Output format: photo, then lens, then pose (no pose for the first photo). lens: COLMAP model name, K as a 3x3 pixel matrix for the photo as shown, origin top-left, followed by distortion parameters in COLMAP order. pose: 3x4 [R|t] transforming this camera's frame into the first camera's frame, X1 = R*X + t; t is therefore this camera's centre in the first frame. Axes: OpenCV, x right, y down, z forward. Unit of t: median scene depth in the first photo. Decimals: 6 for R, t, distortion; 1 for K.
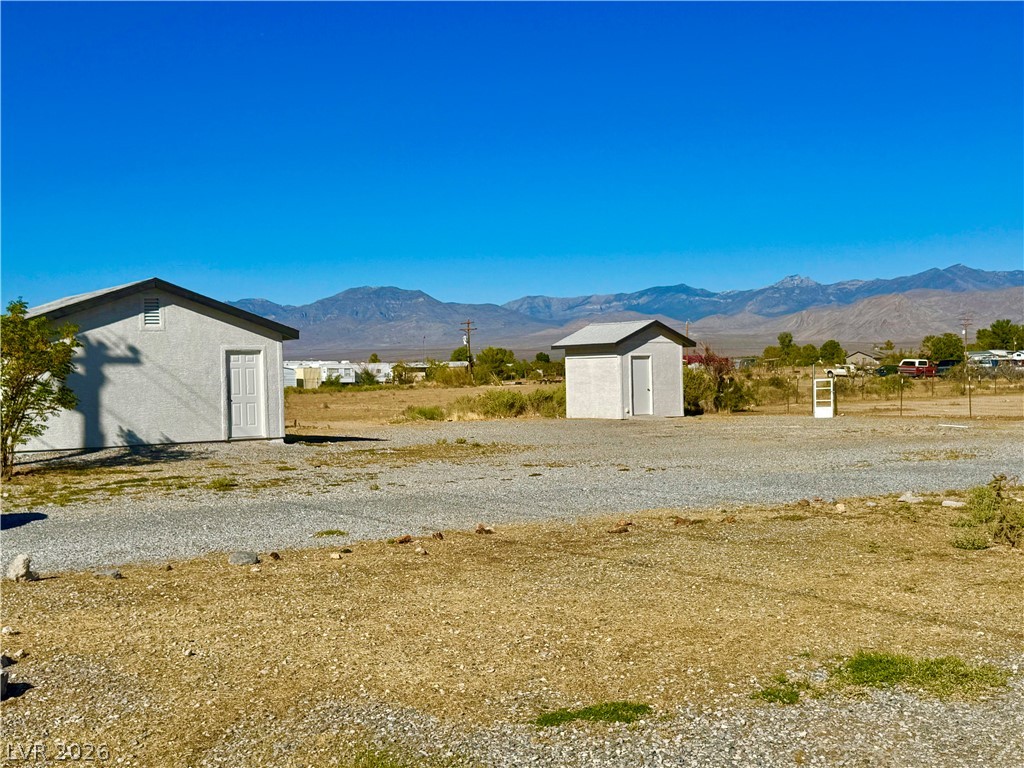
lens RADIAL K [[1278.8, 0, 510.3], [0, 1278.8, 383.7], [0, 0, 1]] dist [-0.042846, 0.000000]
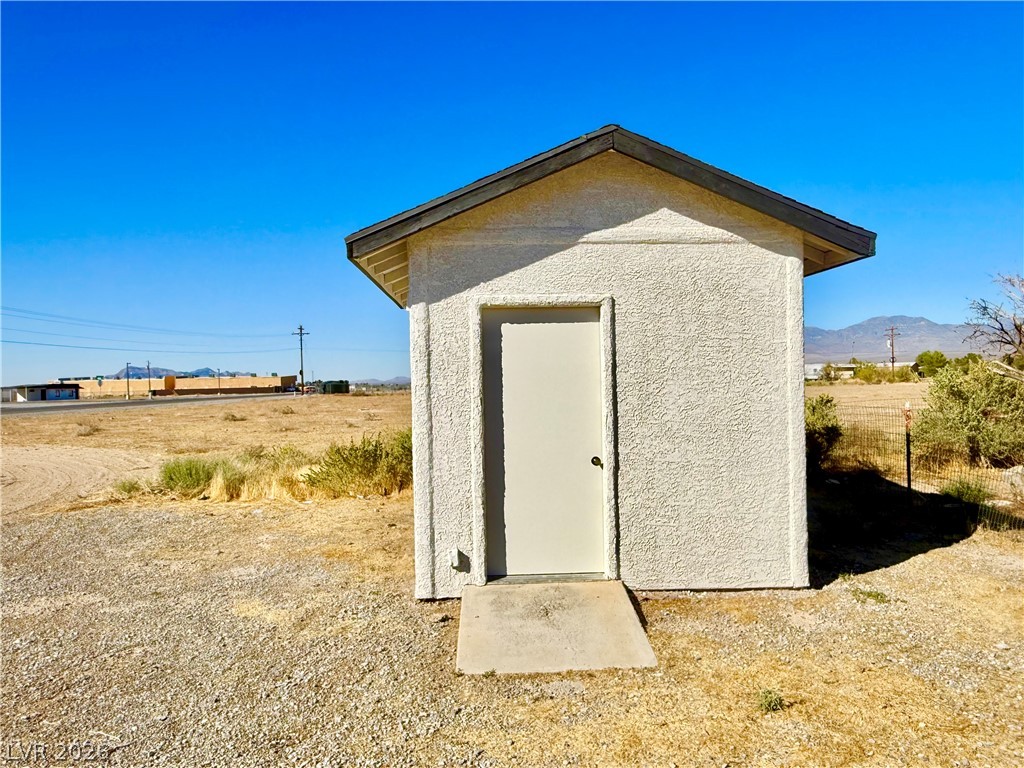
lens RADIAL K [[713.9, 0, 510.4], [0, 713.9, 384.1], [0, 0, 1]] dist [0.006894, 0.001360]
pose [[0.826623, 0.009717, -0.562673, 0.047746], [-0.004236, 0.999930, 0.011044, -0.002785], [0.562741, -0.006745, 0.826606, 0.258571]]
